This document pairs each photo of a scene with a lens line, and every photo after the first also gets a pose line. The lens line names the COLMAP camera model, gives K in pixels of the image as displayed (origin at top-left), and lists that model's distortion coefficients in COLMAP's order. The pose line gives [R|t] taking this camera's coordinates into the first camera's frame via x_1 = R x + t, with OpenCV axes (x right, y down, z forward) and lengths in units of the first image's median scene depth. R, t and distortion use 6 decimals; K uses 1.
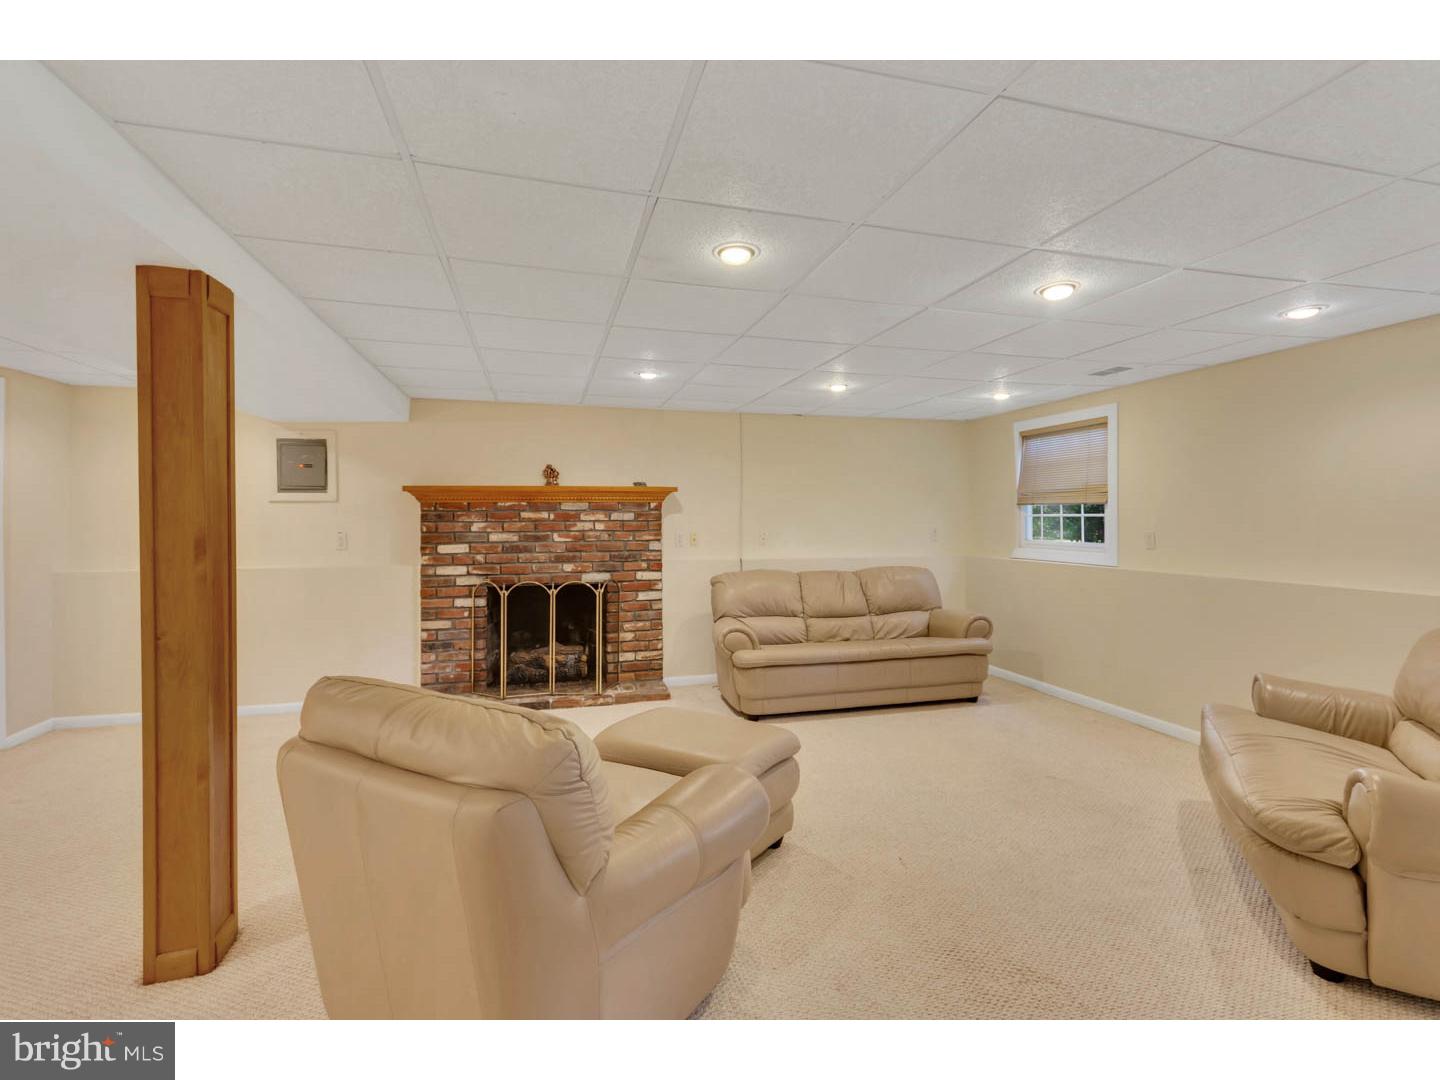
lens RADIAL K [[657.3, 0, 719.0], [0, 657.3, 529.4], [0, 0, 1]] dist [0.005728, 0.000015]
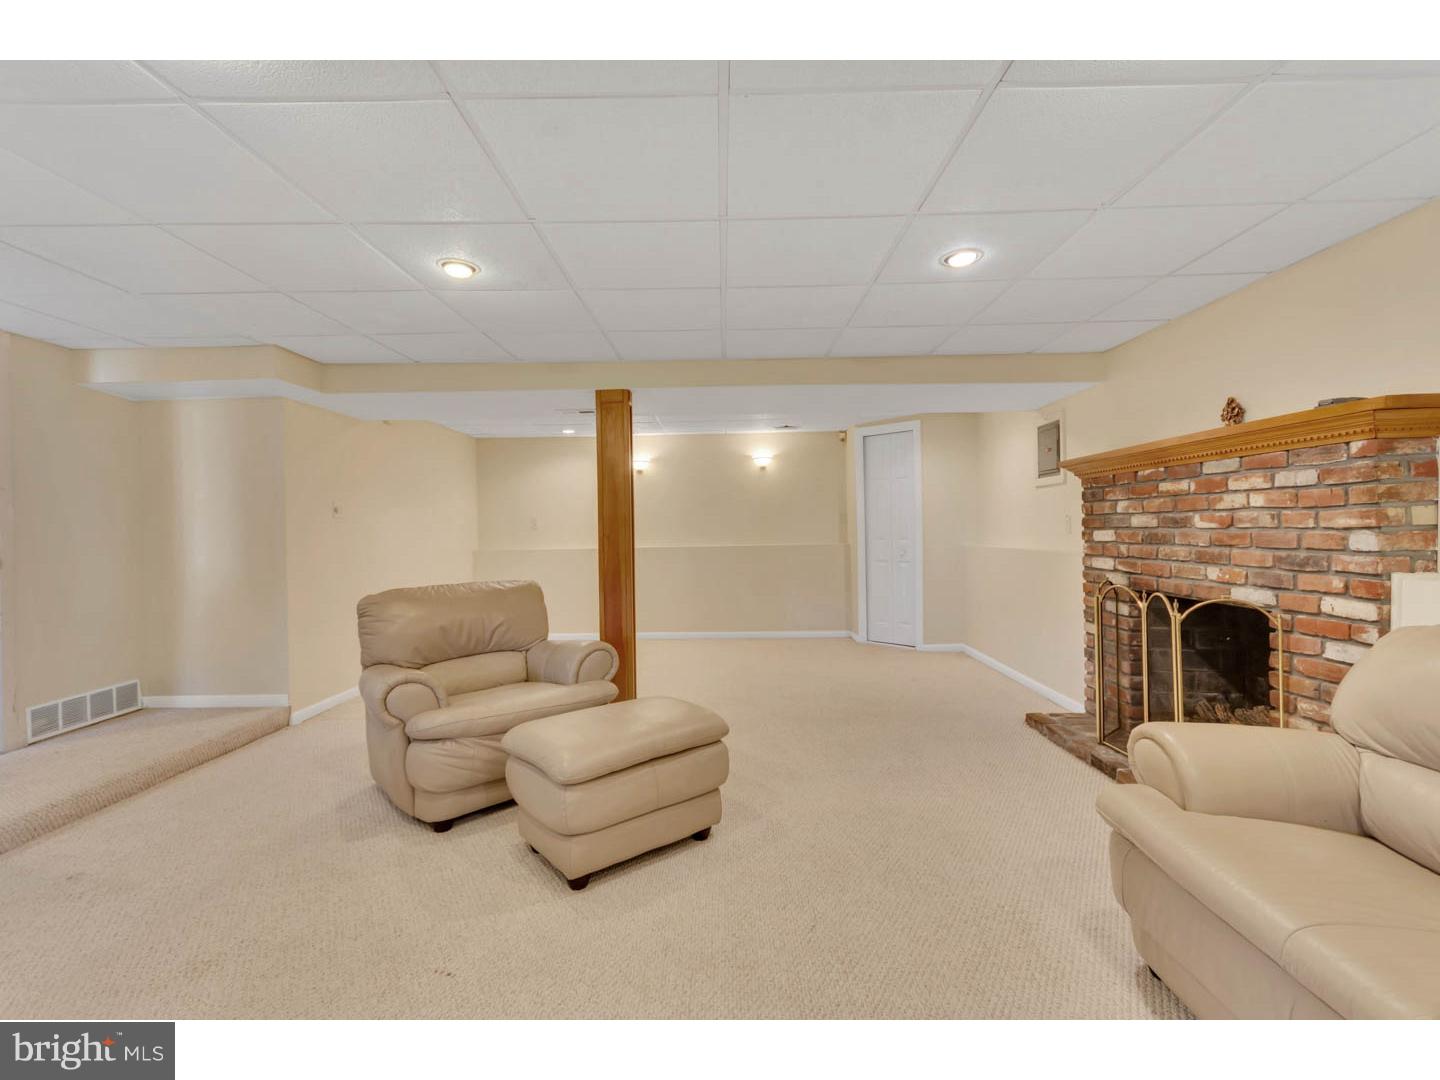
lens RADIAL K [[657.3, 0, 719.9], [0, 657.3, 535.0], [0, 0, 1]] dist [0.005728, 0.000015]
pose [[-0.276988, 0.019014, -0.960685, 0.449423], [0.002946, 0.999816, 0.018939, 0.011885], [0.960869, 0.002416, -0.276993, 0.742681]]
